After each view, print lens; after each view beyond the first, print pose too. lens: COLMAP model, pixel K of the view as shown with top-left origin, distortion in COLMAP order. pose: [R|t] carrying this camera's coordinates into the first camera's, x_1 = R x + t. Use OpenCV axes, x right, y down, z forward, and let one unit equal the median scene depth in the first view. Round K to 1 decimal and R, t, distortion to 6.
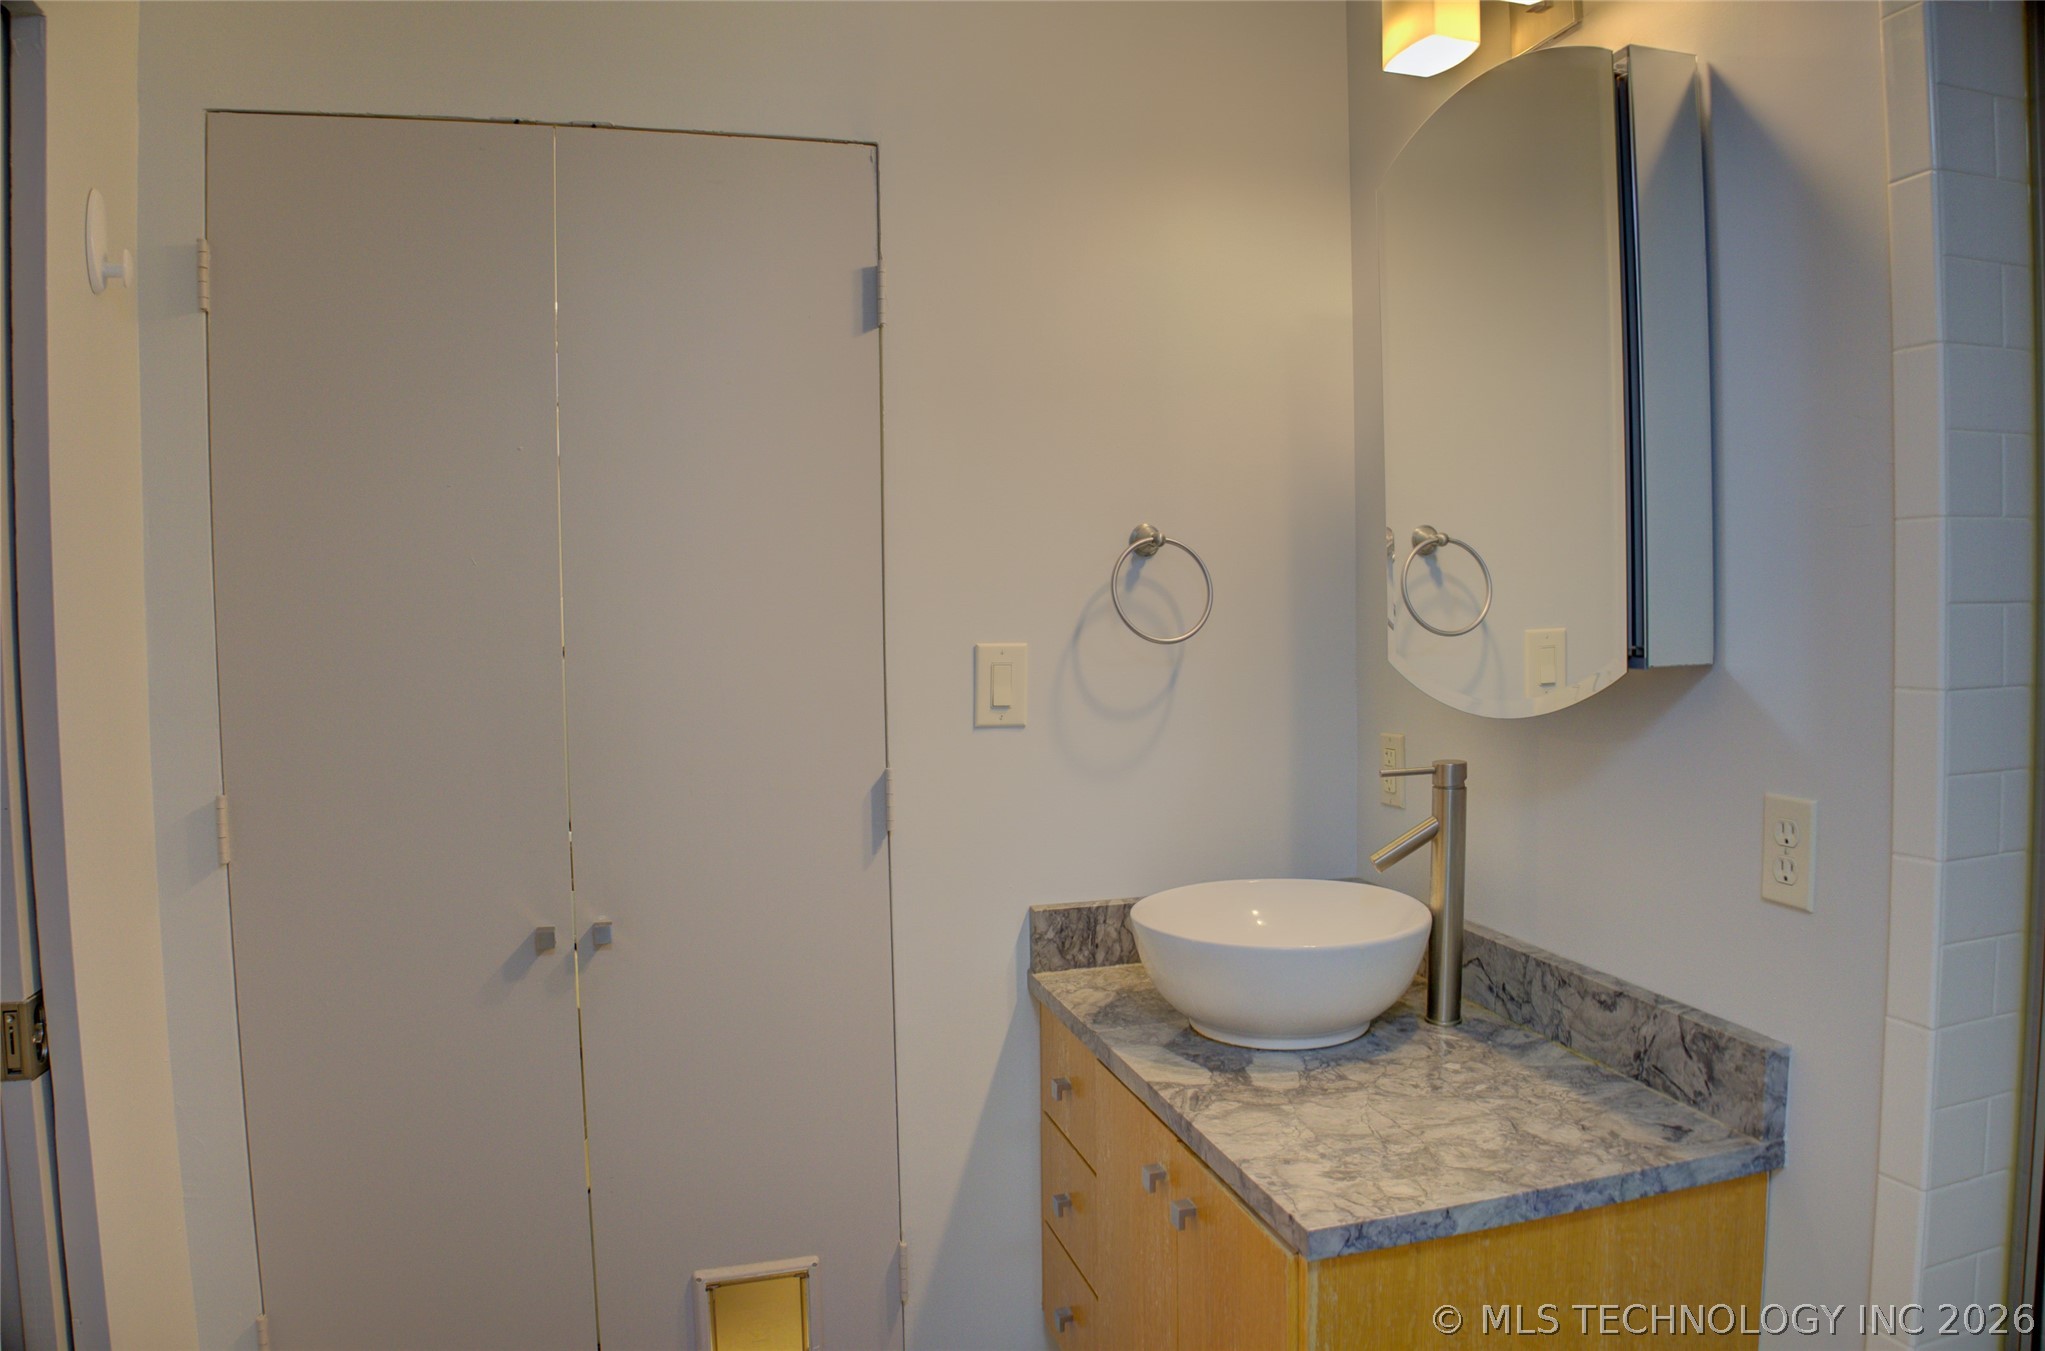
lens RADIAL K [[1393.0, 0, 1018.0], [0, 1393.0, 682.6], [0, 0, 1]] dist [-0.127424, 0.042684]
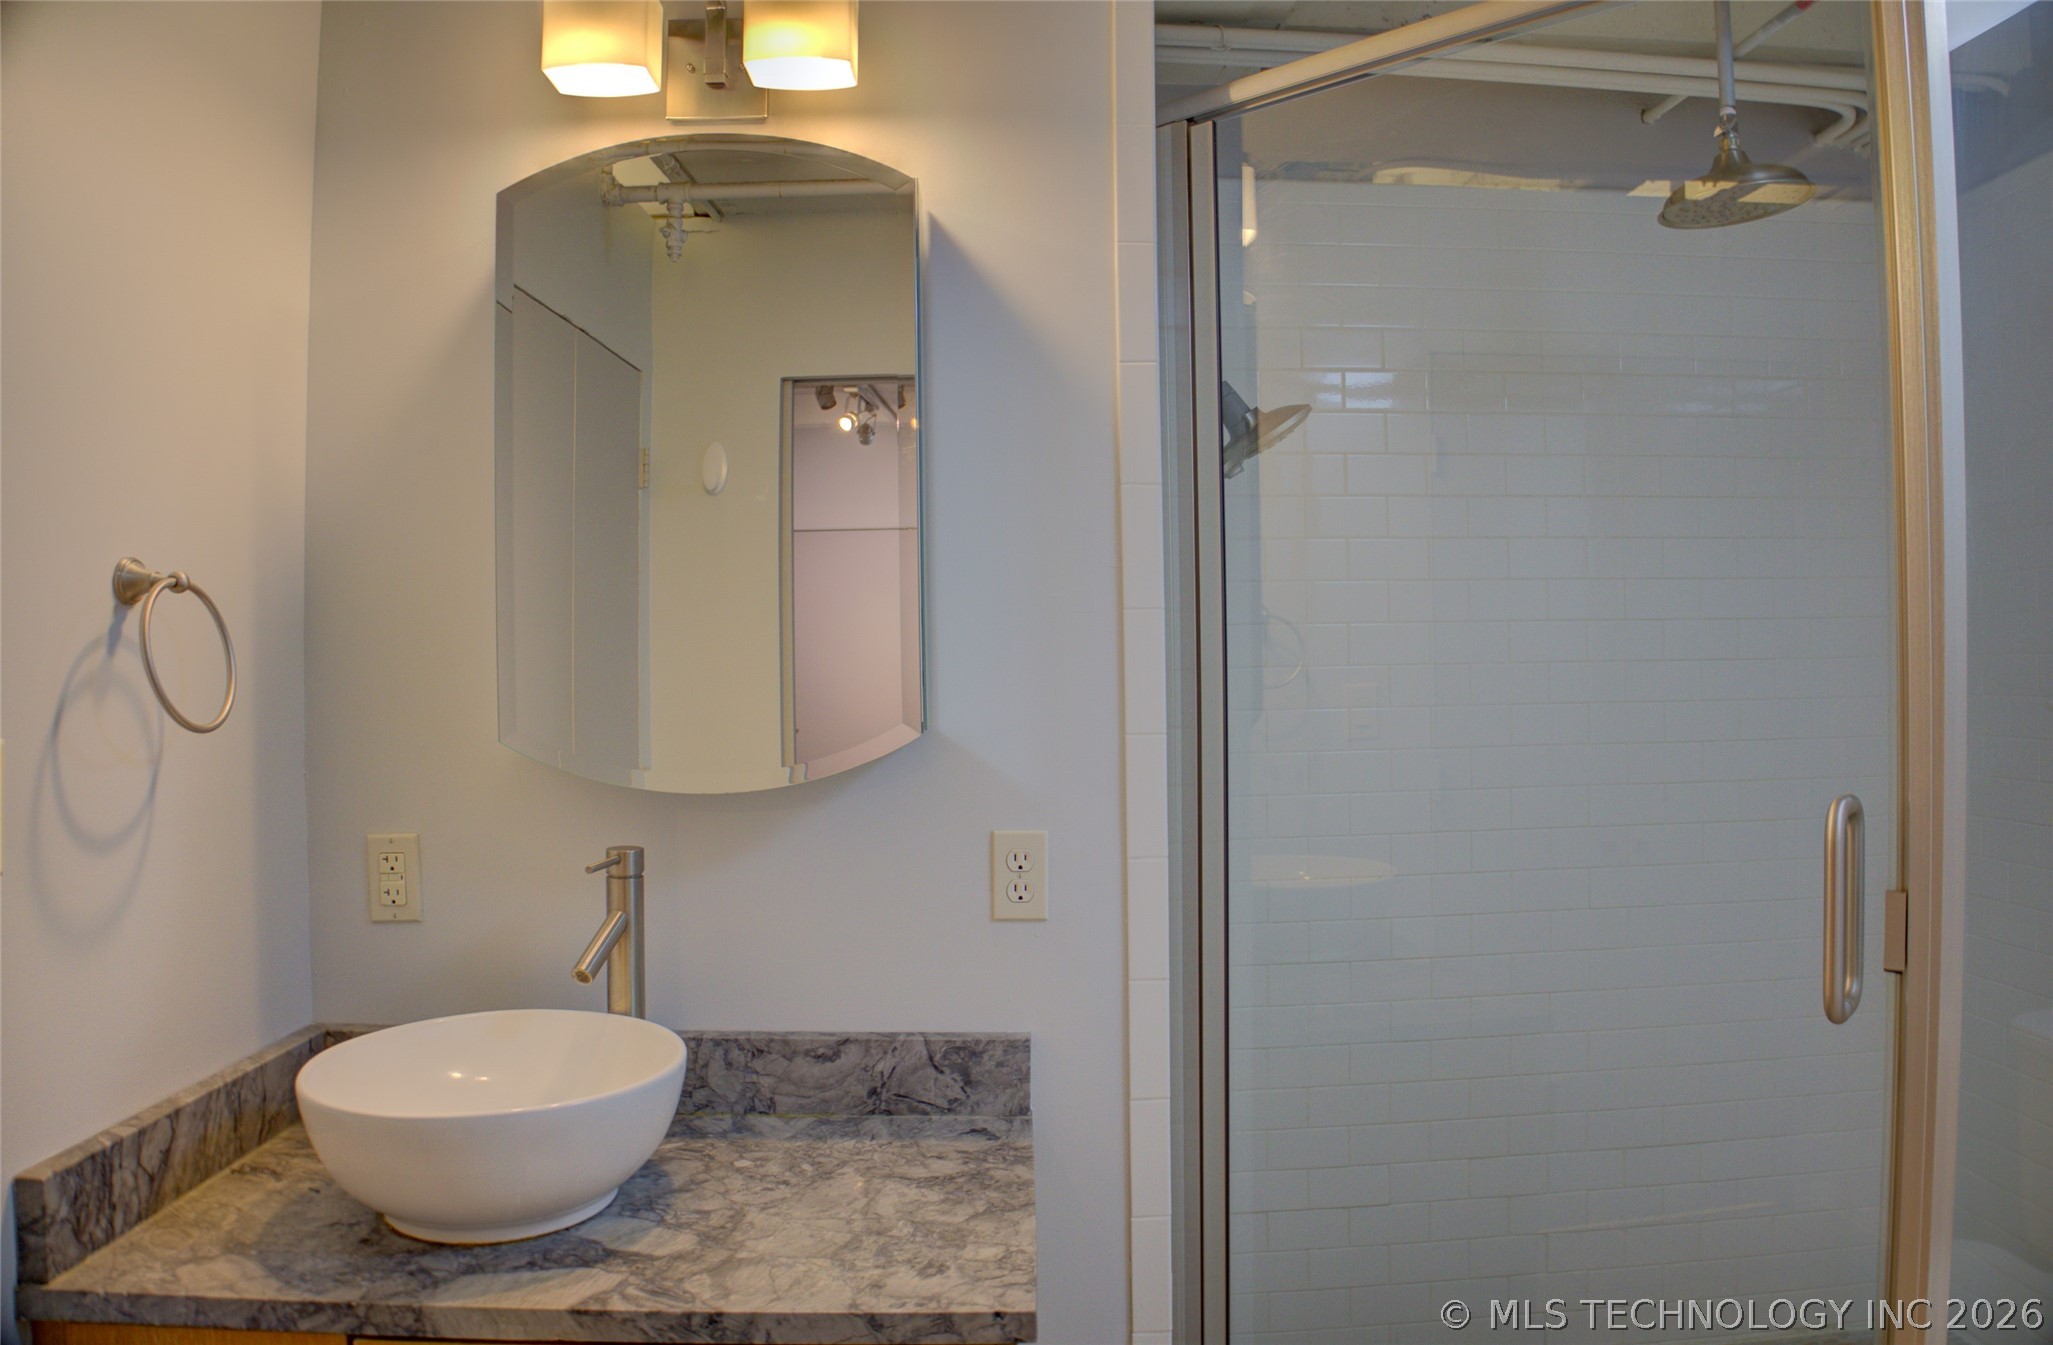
lens RADIAL K [[1415.2, 0, 1025.6], [0, 1415.2, 664.0], [0, 0, 1]] dist [-0.093627, 0.001697]
pose [[0.234935, 0.017879, 0.971847, -0.601180], [0.053804, 0.998059, -0.031367, -0.024578], [-0.970521, 0.059659, 0.233517, 0.582711]]
